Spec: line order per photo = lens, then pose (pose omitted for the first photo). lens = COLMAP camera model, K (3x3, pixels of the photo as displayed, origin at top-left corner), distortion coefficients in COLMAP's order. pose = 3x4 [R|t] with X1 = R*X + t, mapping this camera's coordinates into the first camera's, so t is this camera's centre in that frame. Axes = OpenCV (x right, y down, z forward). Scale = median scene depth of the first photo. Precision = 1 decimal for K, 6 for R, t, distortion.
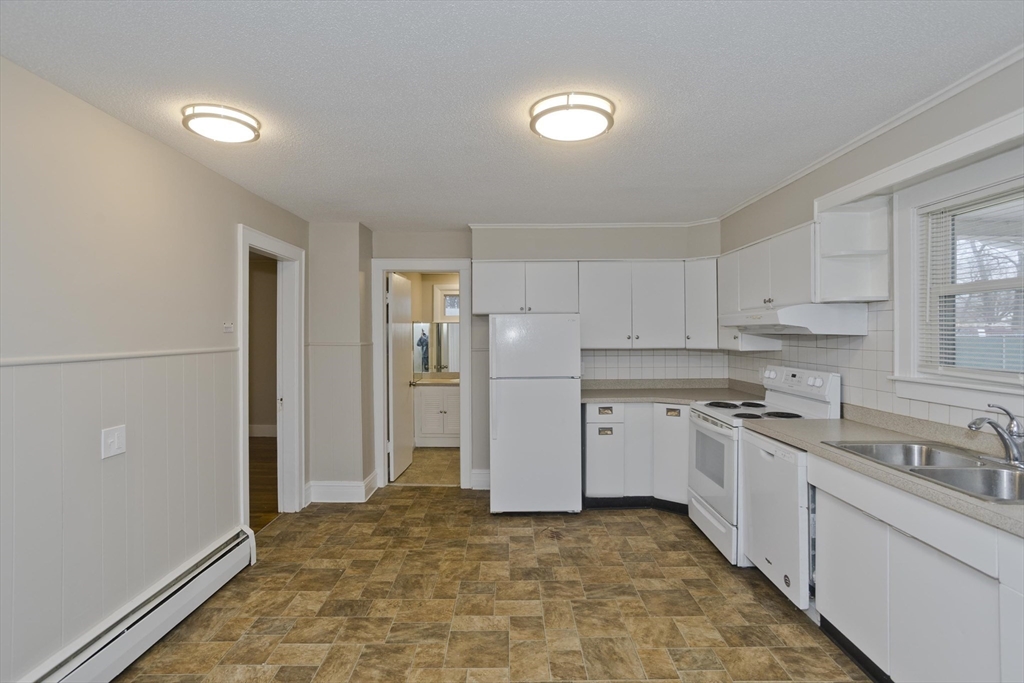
lens RADIAL K [[506.9, 0, 512.8], [0, 506.9, 333.6], [0, 0, 1]] dist [-0.049341, 0.028826]
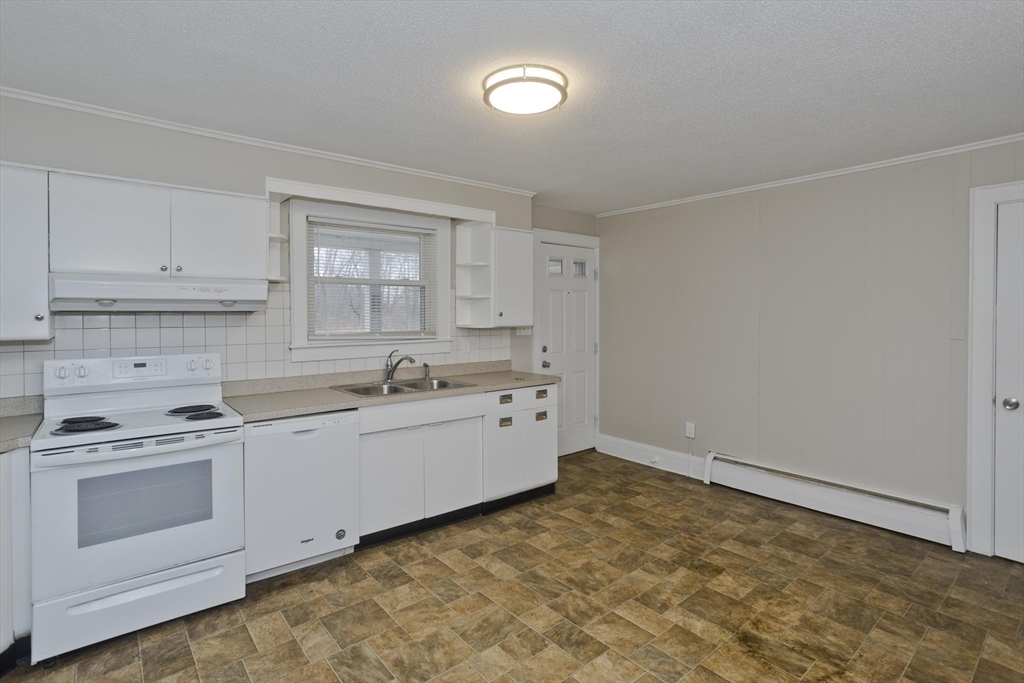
lens RADIAL K [[506.9, 0, 502.8], [0, 506.9, 315.4], [0, 0, 1]] dist [-0.049341, 0.028826]
pose [[-0.627515, -0.003583, 0.778596, -0.473924], [0.006994, 0.999923, 0.010238, 0.002026], [-0.778573, 0.011869, -0.627442, 1.240539]]
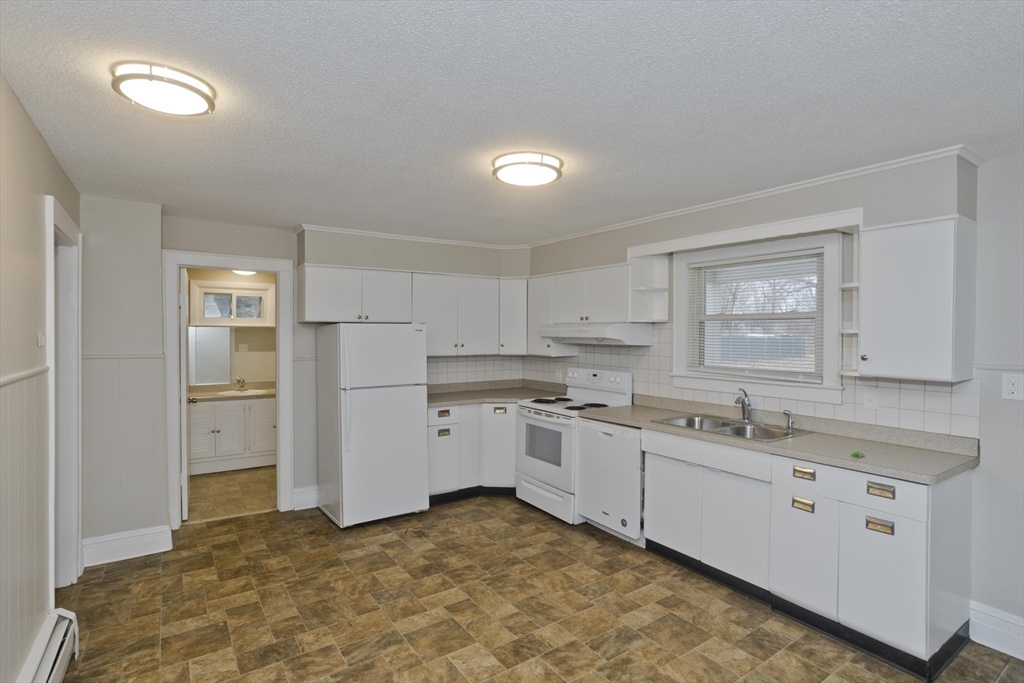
lens RADIAL K [[506.9, 0, 529.5], [0, 506.9, 352.8], [0, 0, 1]] dist [-0.049341, 0.028826]
pose [[0.811766, -0.012506, 0.583849, -0.425480], [-0.006909, 0.999495, 0.031016, -0.019649], [-0.583942, -0.029211, 0.811269, 0.019192]]
